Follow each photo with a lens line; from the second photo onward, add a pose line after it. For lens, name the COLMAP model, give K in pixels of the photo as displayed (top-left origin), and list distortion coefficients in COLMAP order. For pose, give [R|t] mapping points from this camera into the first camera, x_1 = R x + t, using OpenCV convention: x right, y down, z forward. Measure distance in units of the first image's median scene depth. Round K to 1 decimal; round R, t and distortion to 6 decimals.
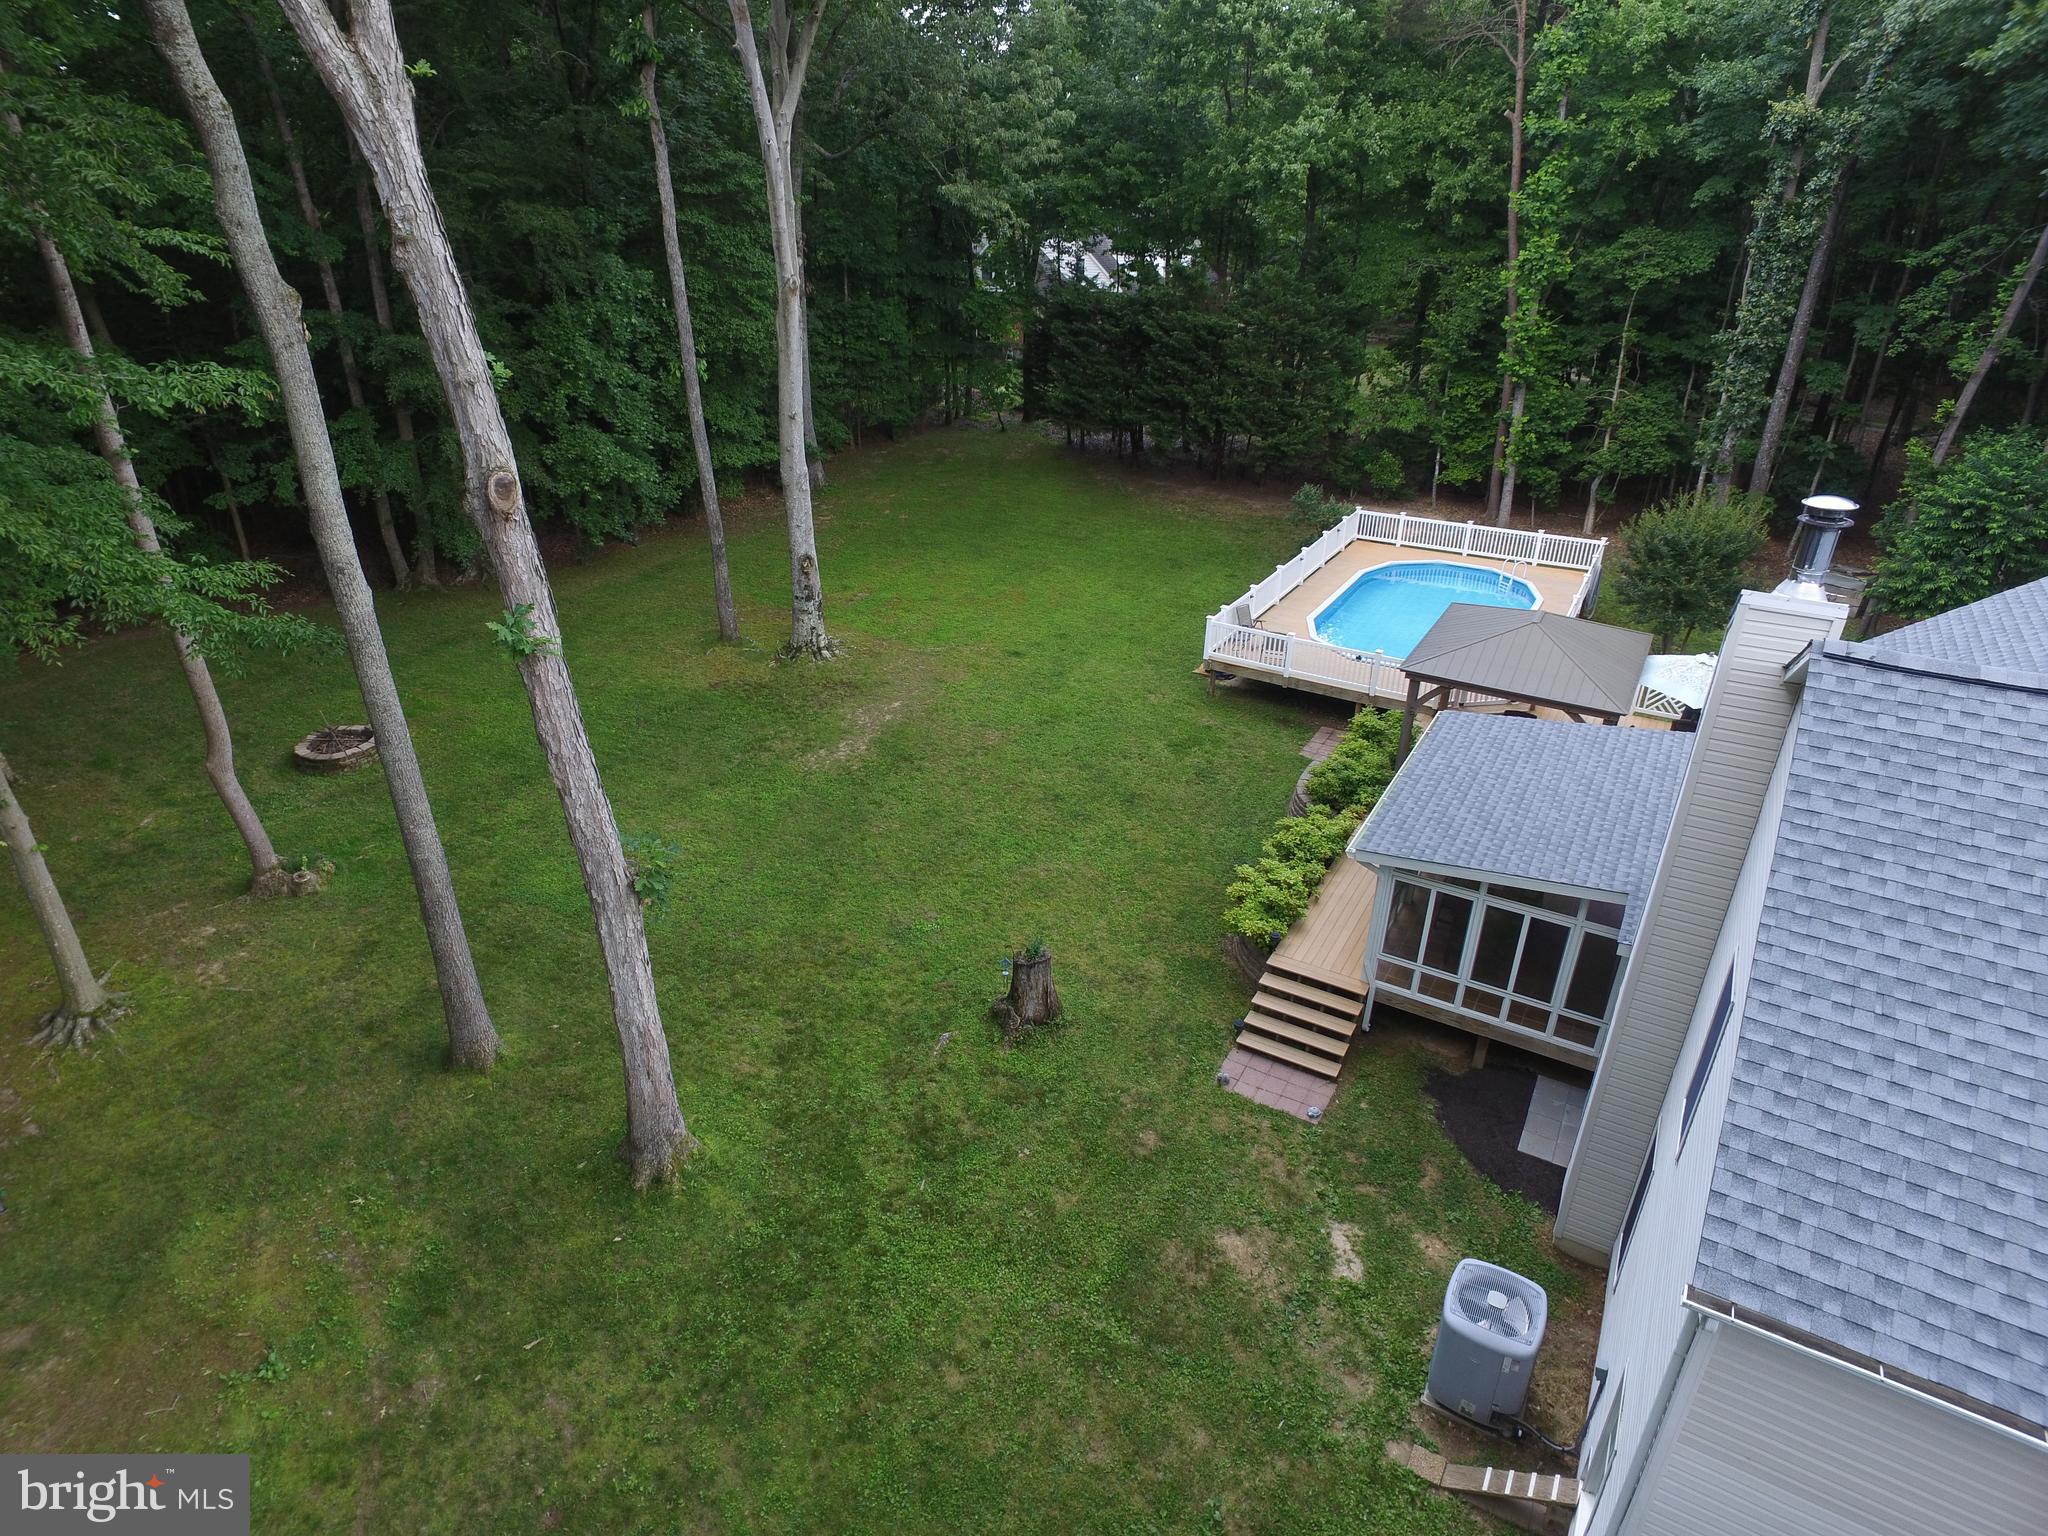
lens RADIAL K [[1178.8, 0, 964.5], [0, 1178.8, 769.7], [0, 0, 1]] dist [-0.016497, -0.000458]
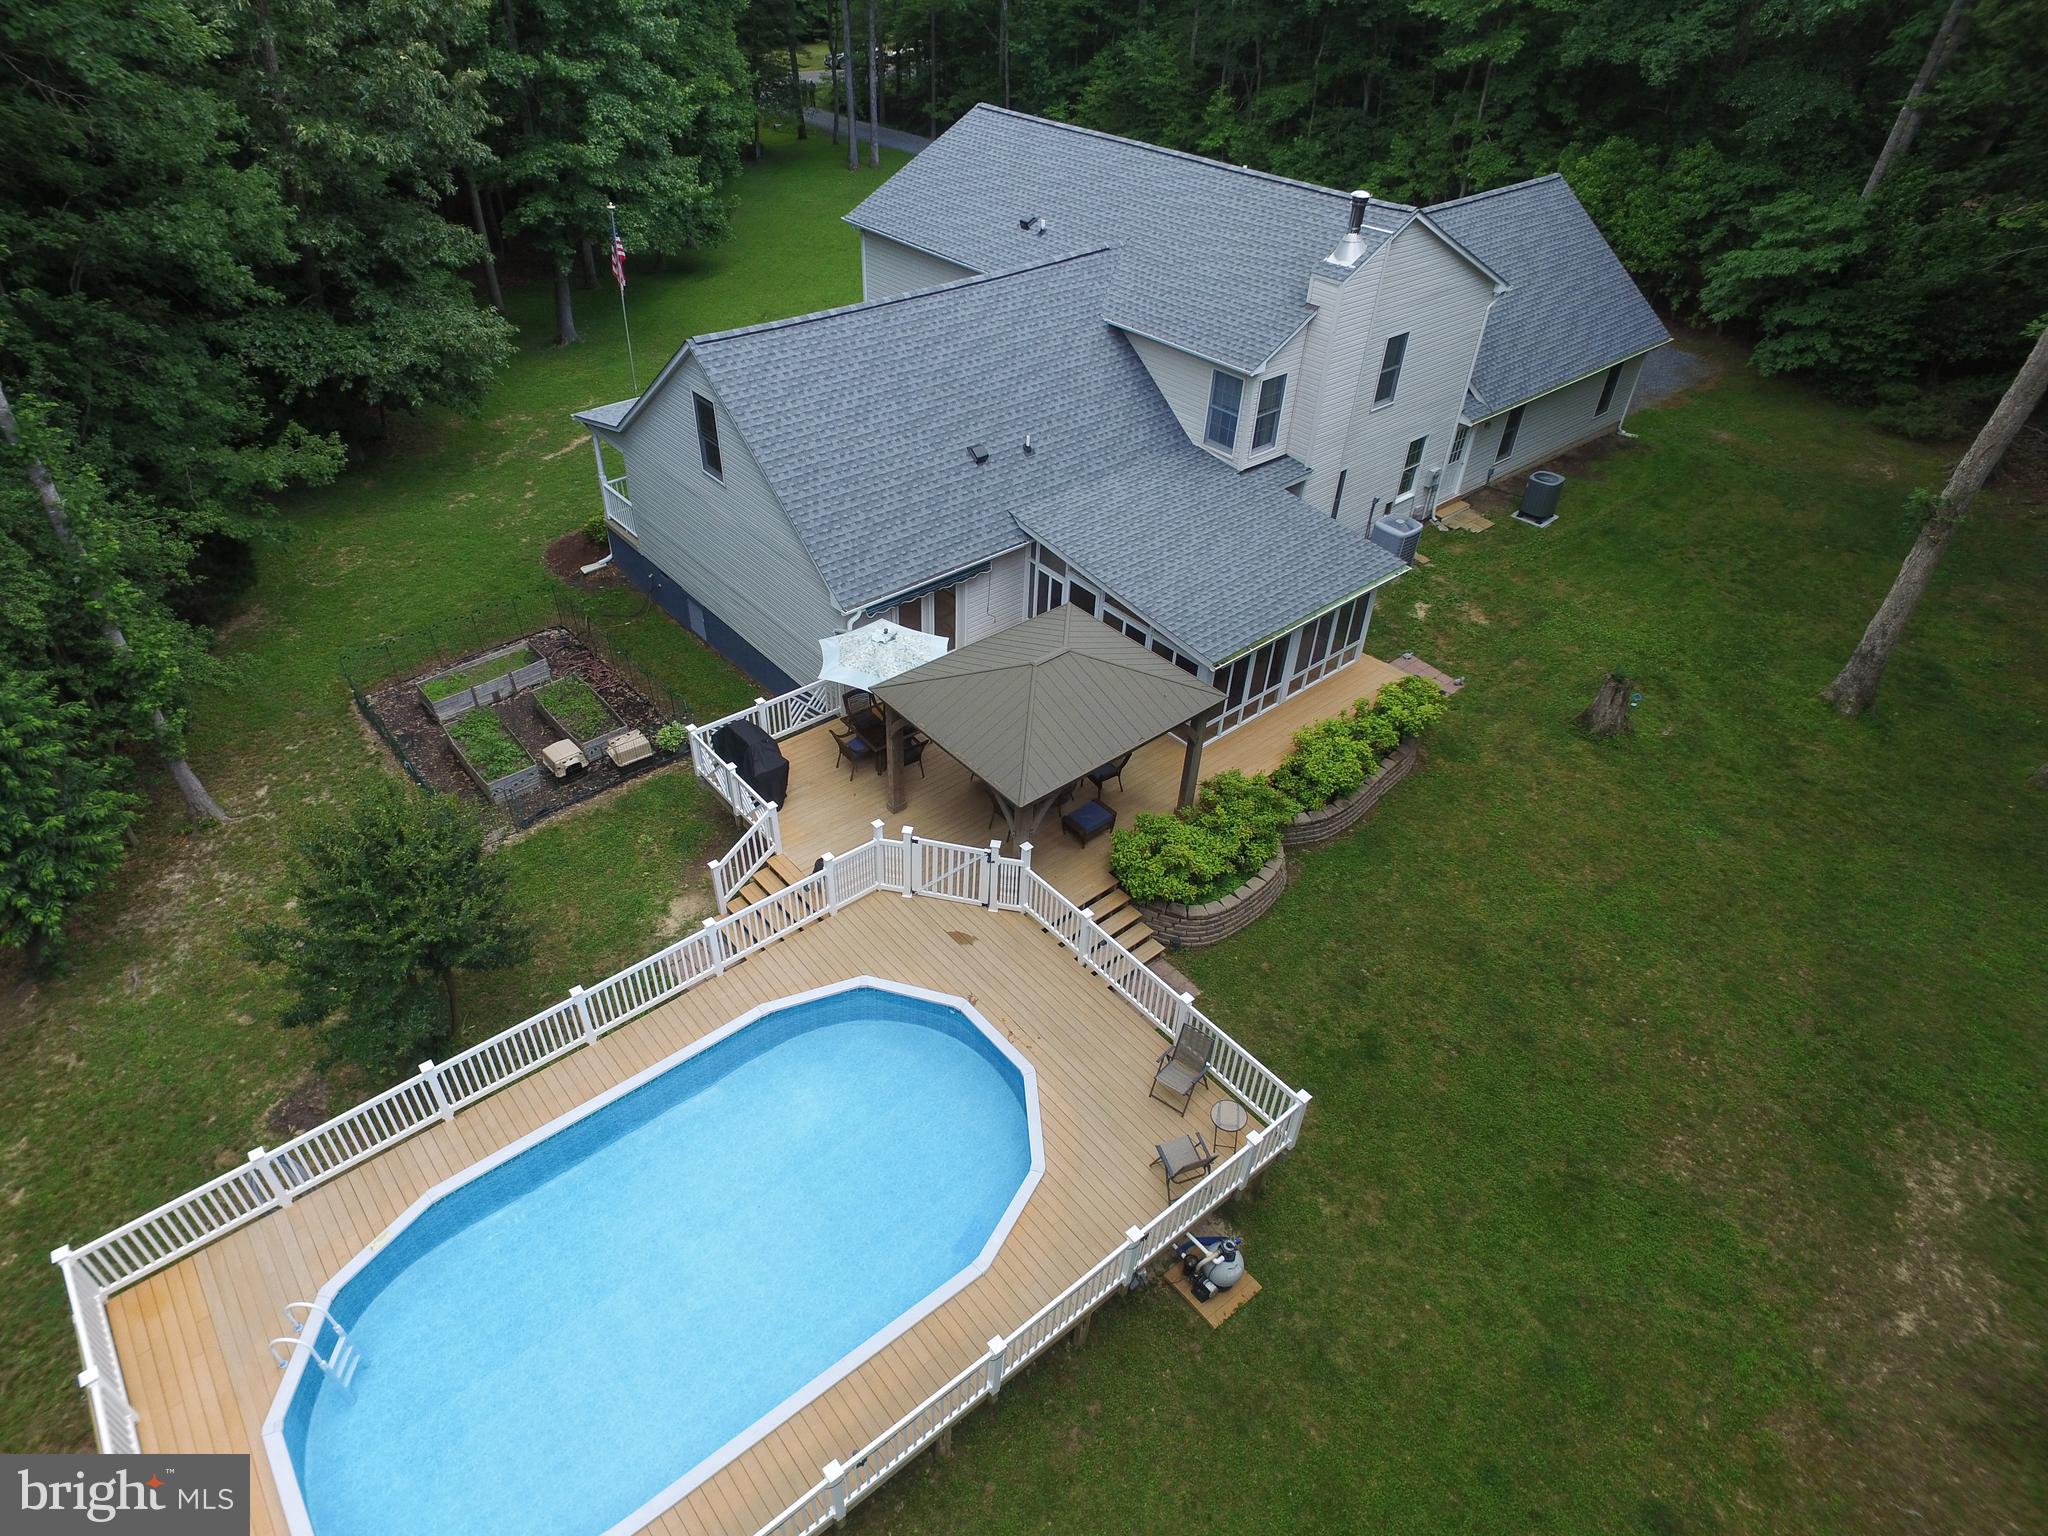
lens RADIAL K [[1190.7, 0, 961.5], [0, 1190.7, 767.5], [0, 0, 1]] dist [-0.026576, 0.032224]
pose [[-0.945573, -0.196888, 0.259089, 0.391922], [0.151082, 0.439556, 0.885418, -1.098448], [-0.288212, 0.876371, -0.385886, 1.793893]]
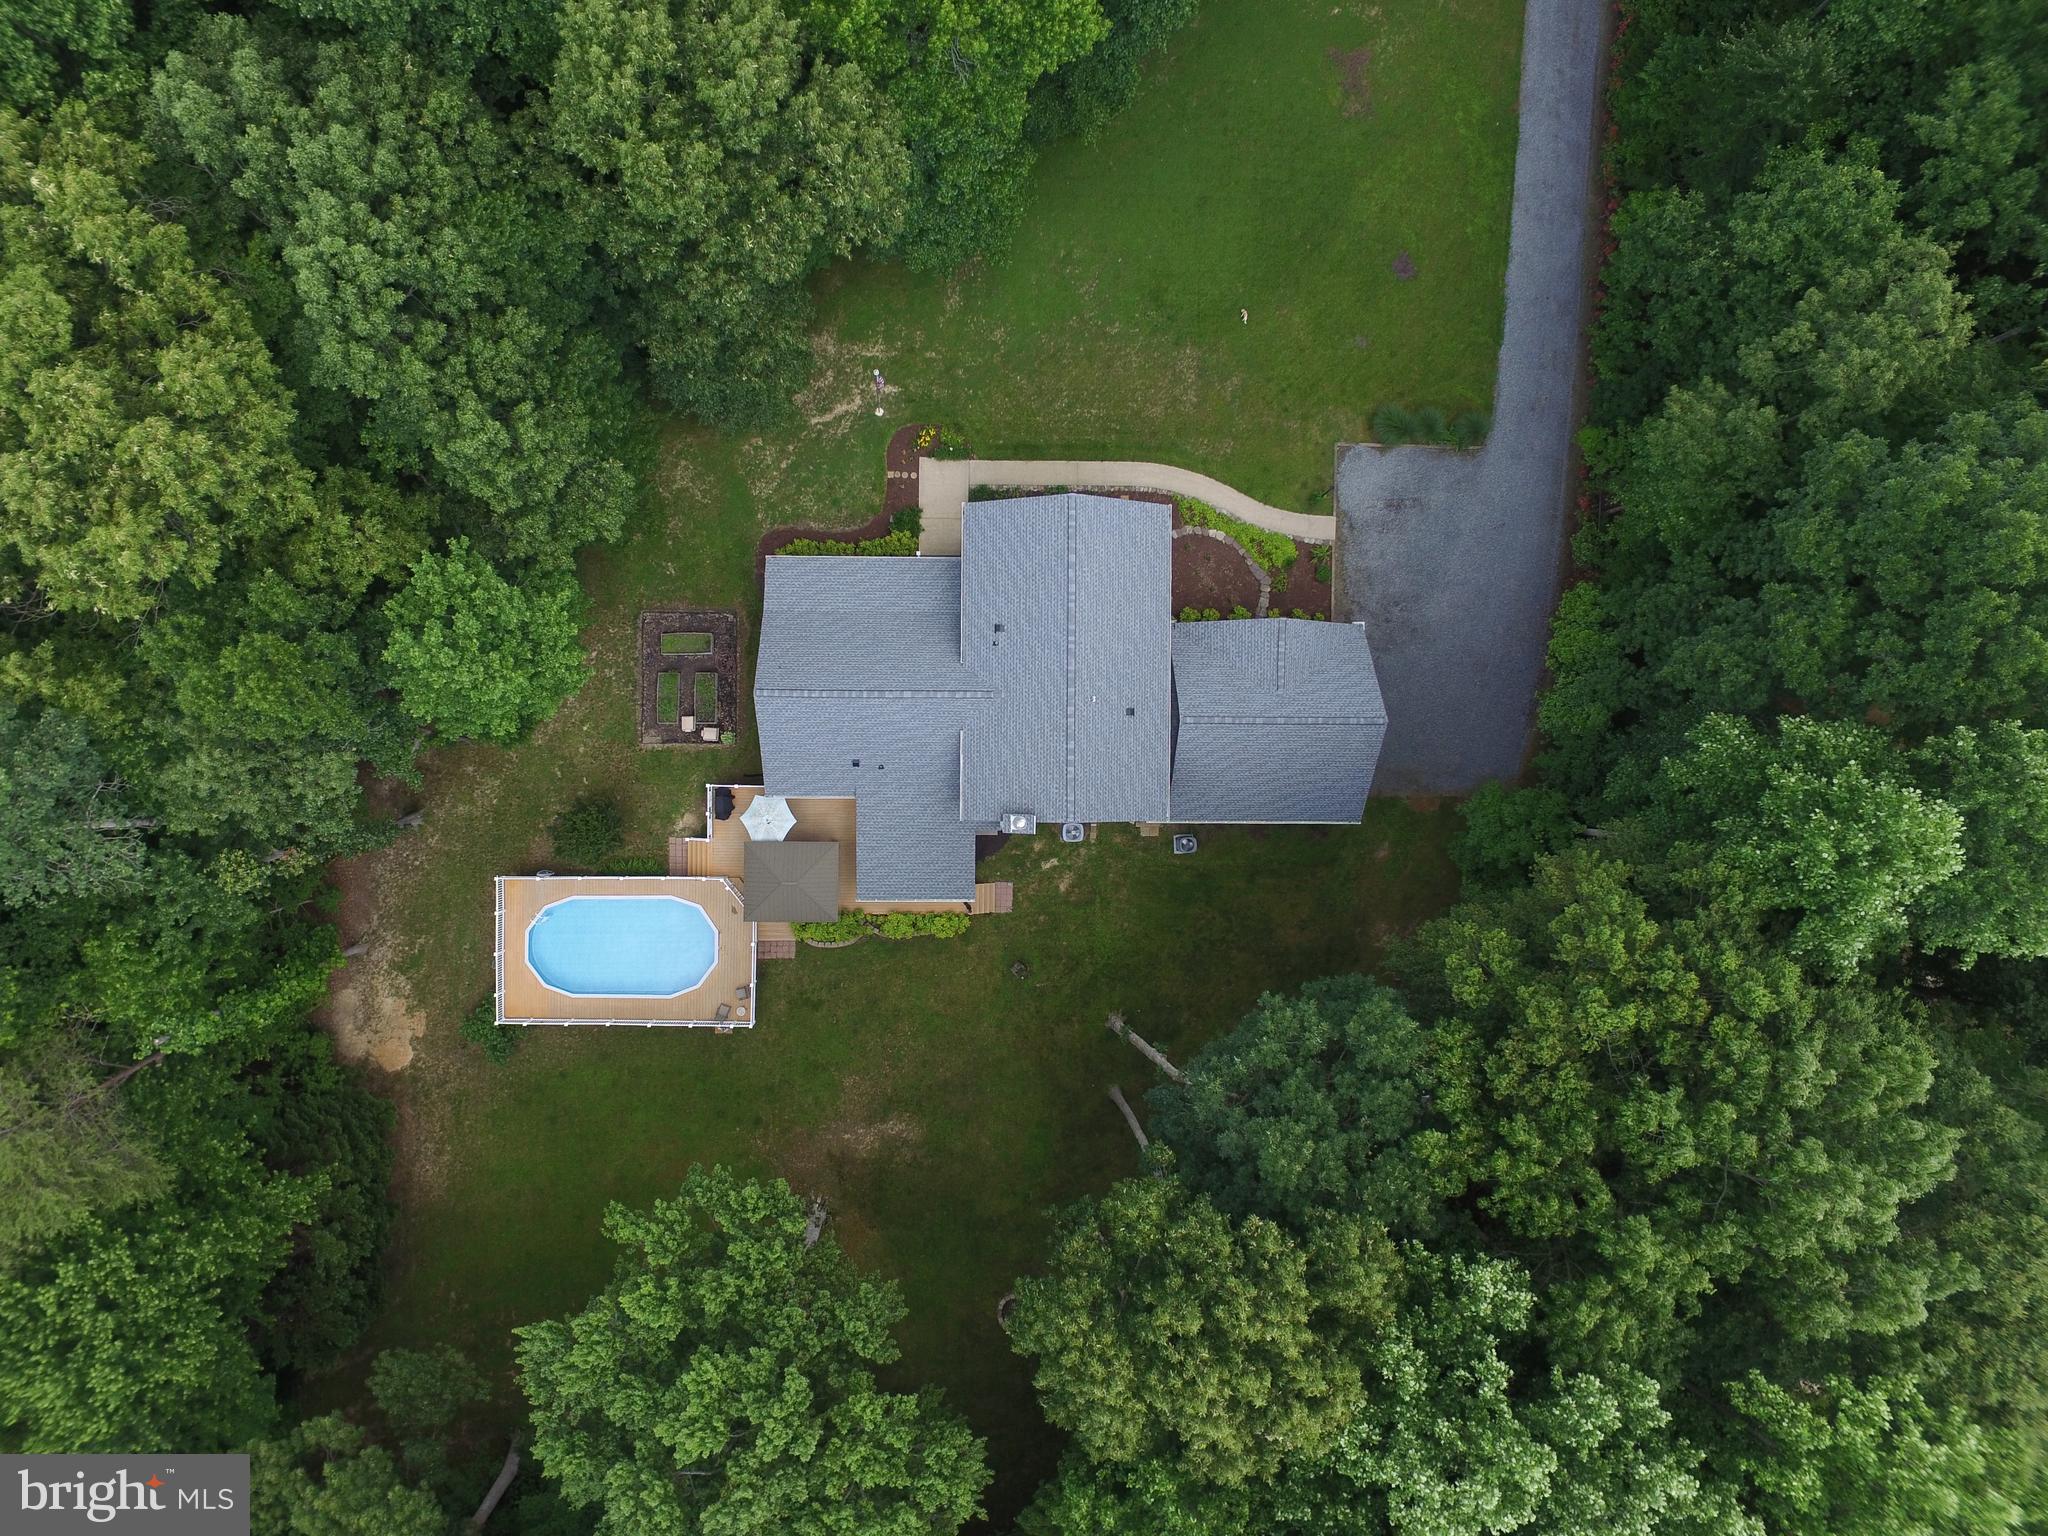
lens RADIAL K [[1213.0, 0, 977.4], [0, 1213.0, 772.4], [0, 0, 1]] dist [0.011895, -0.000208]
pose [[-0.529951, -0.848006, -0.006197, 0.621456], [0.365179, -0.234798, 0.900841, -2.873680], [-0.765373, 0.475138, 0.434106, -0.697833]]
